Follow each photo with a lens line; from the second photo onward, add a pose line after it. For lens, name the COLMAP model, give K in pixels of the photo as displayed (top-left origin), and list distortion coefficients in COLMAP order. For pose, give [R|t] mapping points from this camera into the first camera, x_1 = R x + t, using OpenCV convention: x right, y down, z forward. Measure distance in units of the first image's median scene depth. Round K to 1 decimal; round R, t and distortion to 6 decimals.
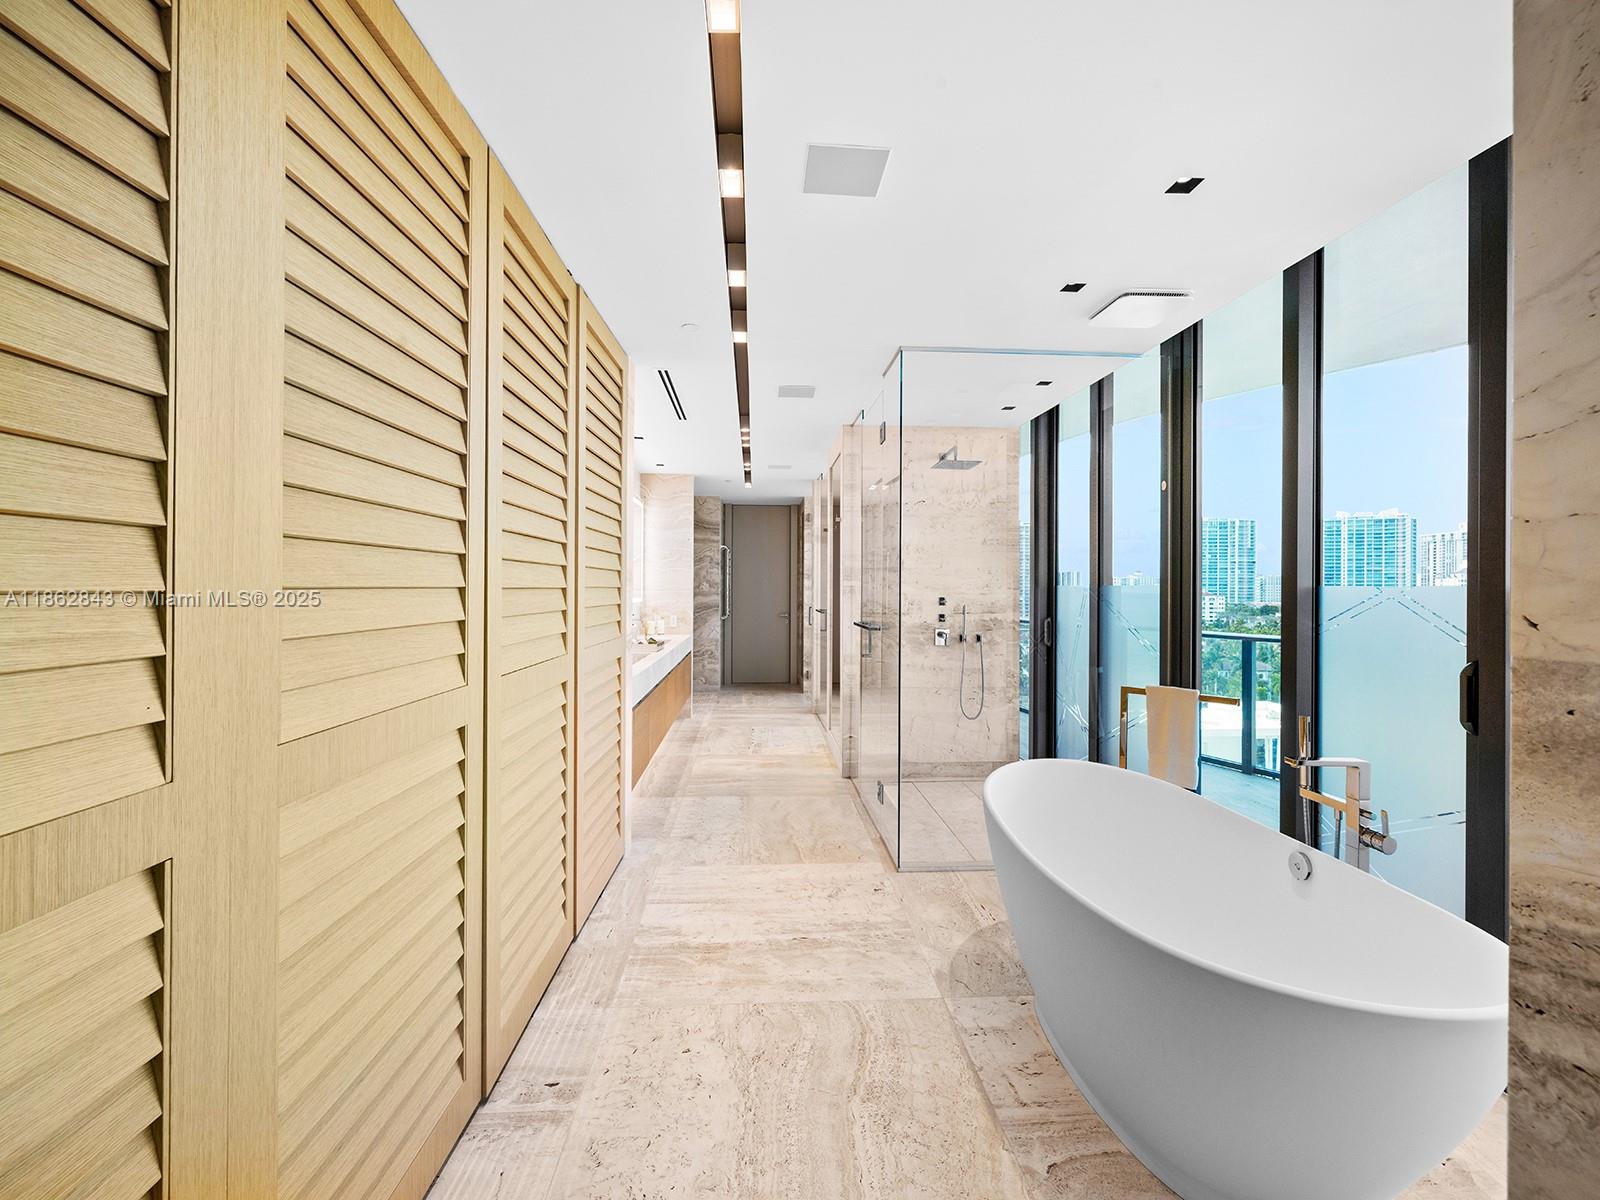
lens RADIAL K [[673.8, 0, 793.8], [0, 673.8, 595.2], [0, 0, 1]] dist [0.001359, -0.001365]
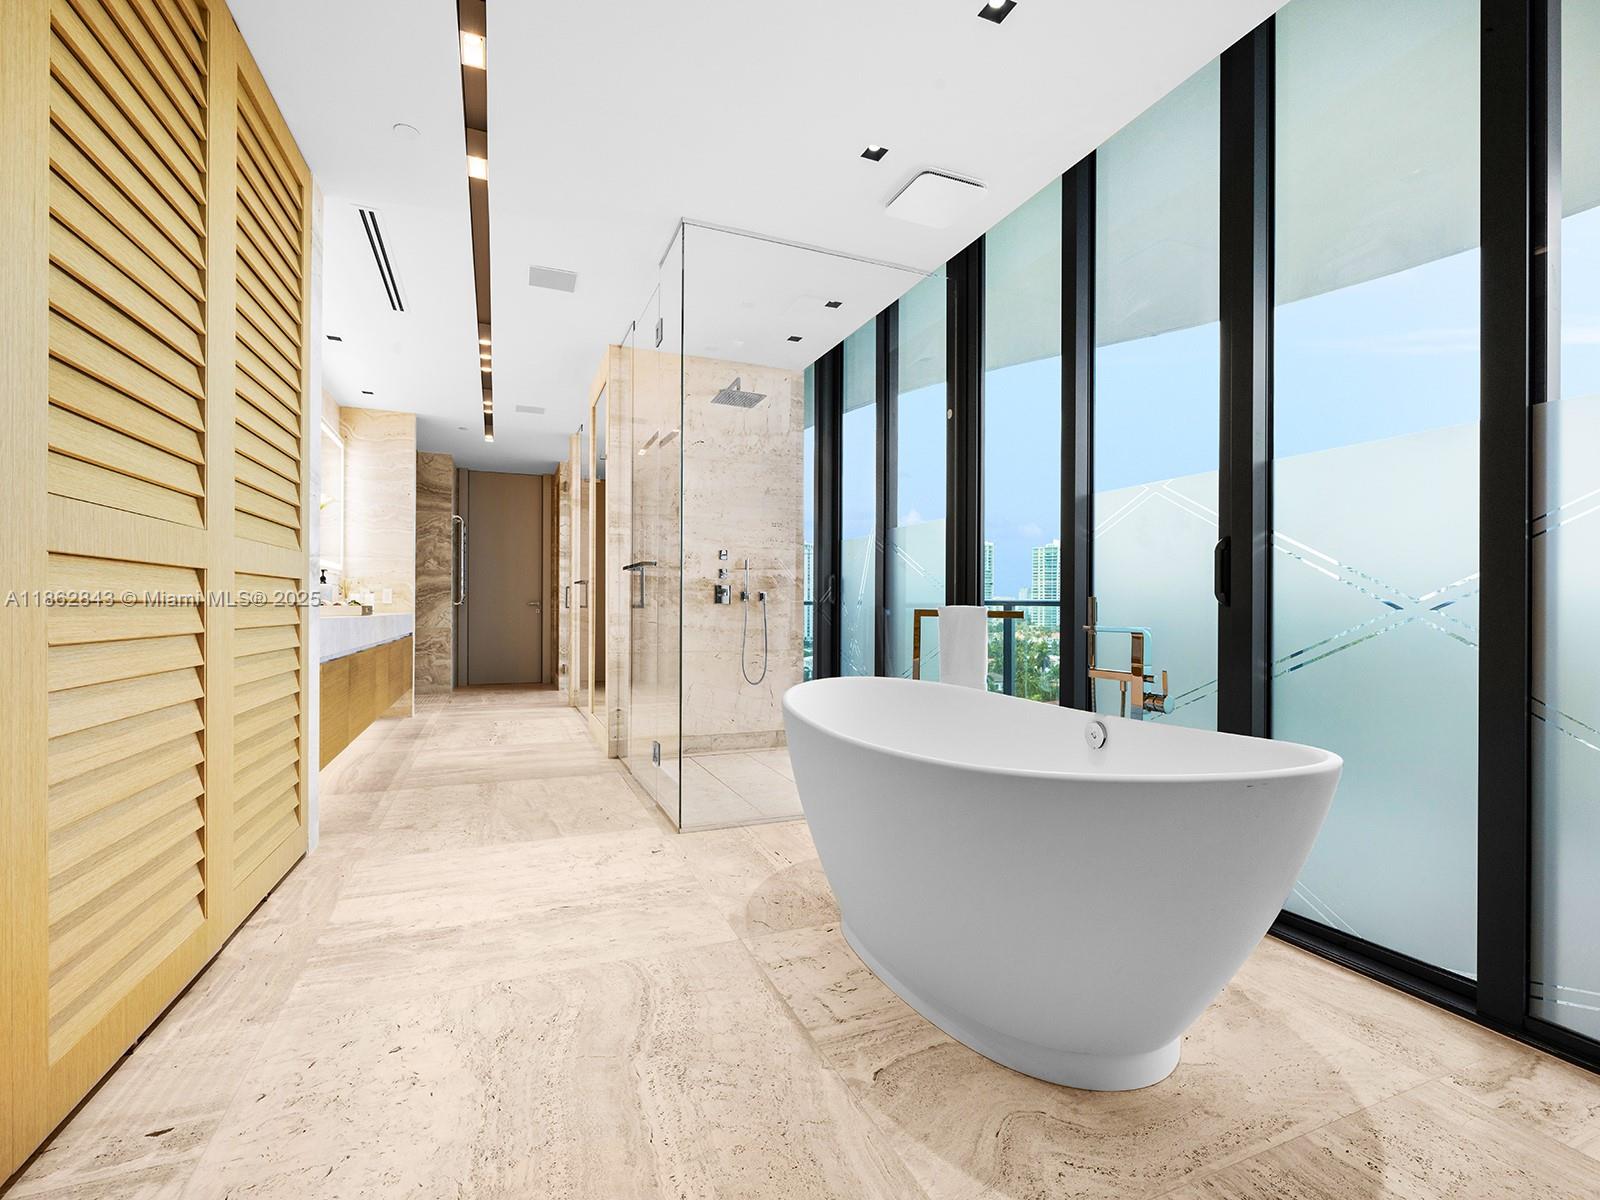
lens RADIAL K [[730.0, 0, 803.6], [0, 730.0, 600.3], [0, 0, 1]] dist [-0.012944, 0.003422]
pose [[0.942825, -0.001141, 0.333285, -0.004555], [0.000433, 0.999997, 0.002198, 0.117761], [-0.333287, -0.001928, 0.942824, 0.079815]]
